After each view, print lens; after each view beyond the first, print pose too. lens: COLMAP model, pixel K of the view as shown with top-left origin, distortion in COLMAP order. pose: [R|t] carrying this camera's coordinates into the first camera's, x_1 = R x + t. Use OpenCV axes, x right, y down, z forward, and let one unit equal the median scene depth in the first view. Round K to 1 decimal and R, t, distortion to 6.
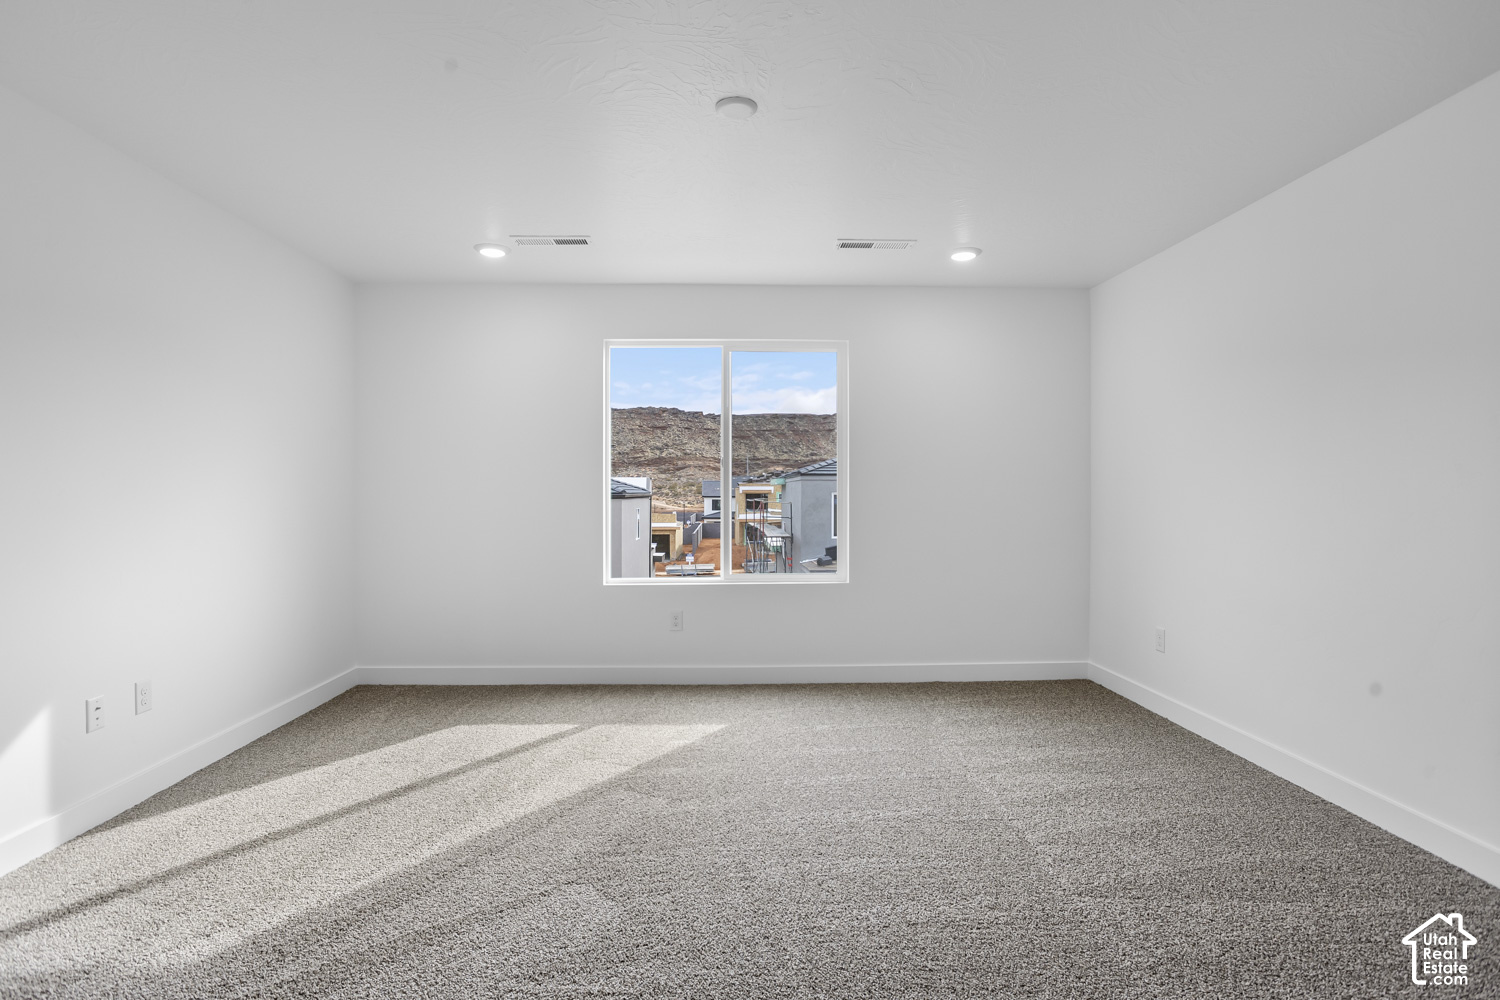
lens RADIAL K [[740.1, 0, 745.7], [0, 740.1, 499.9], [0, 0, 1]] dist [-0.064889, 0.038380]
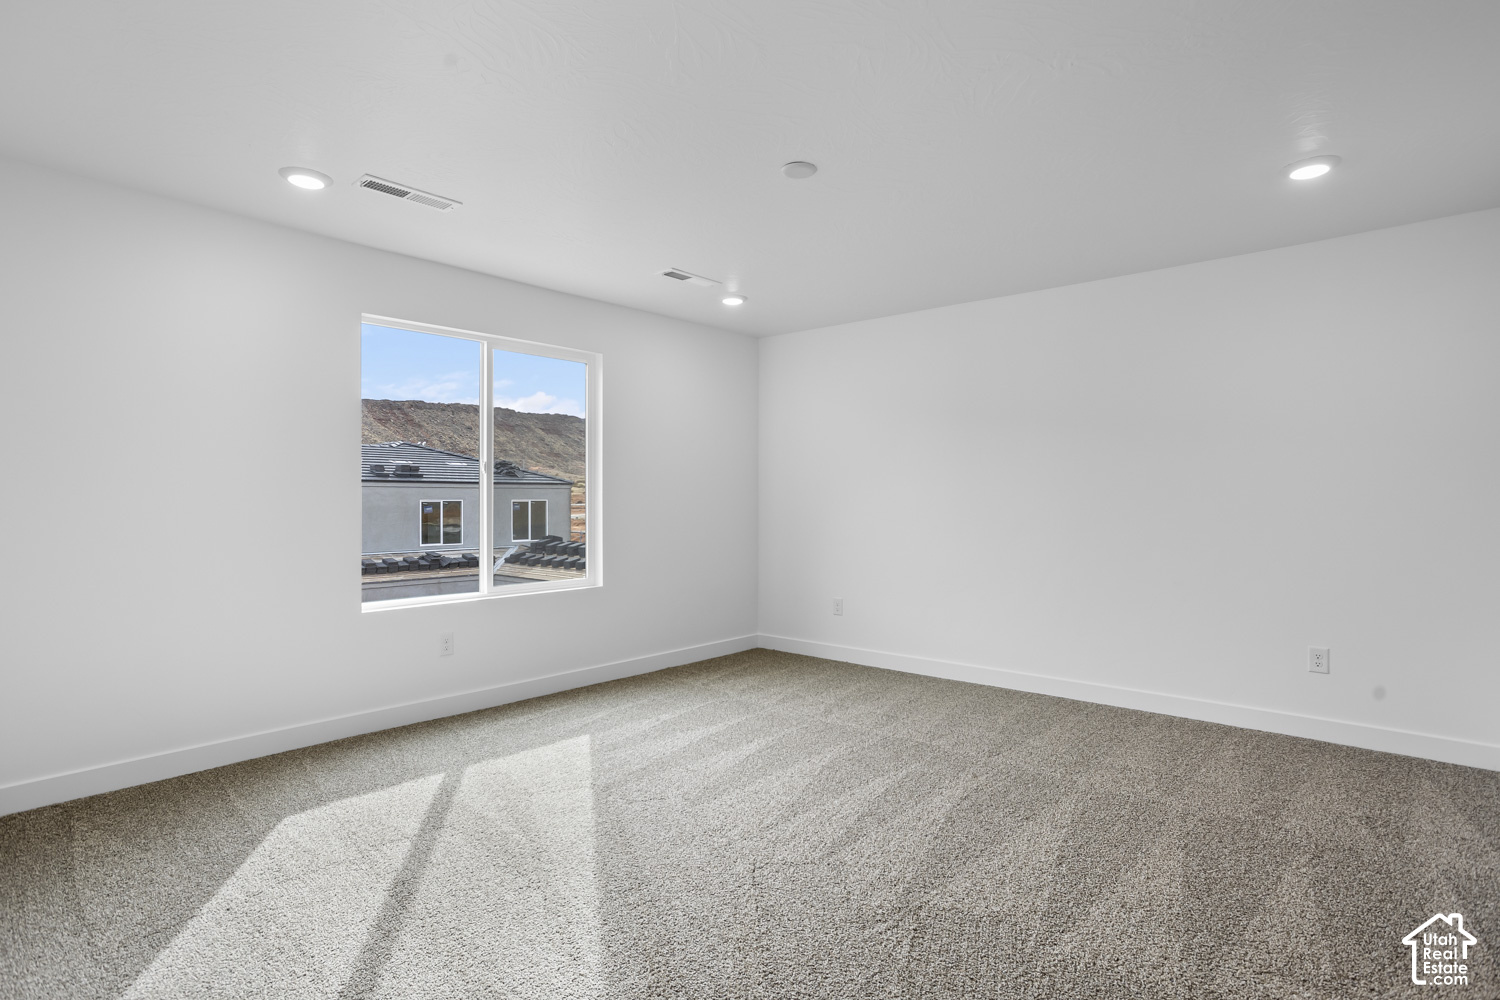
lens RADIAL K [[740.1, 0, 745.7], [0, 740.1, 499.9], [0, 0, 1]] dist [-0.064889, 0.038380]
pose [[0.698913, -0.001445, 0.715205, -0.582670], [0.013457, 0.999848, -0.011130, 0.006070], [-0.715080, 0.017403, 0.698826, 0.160207]]
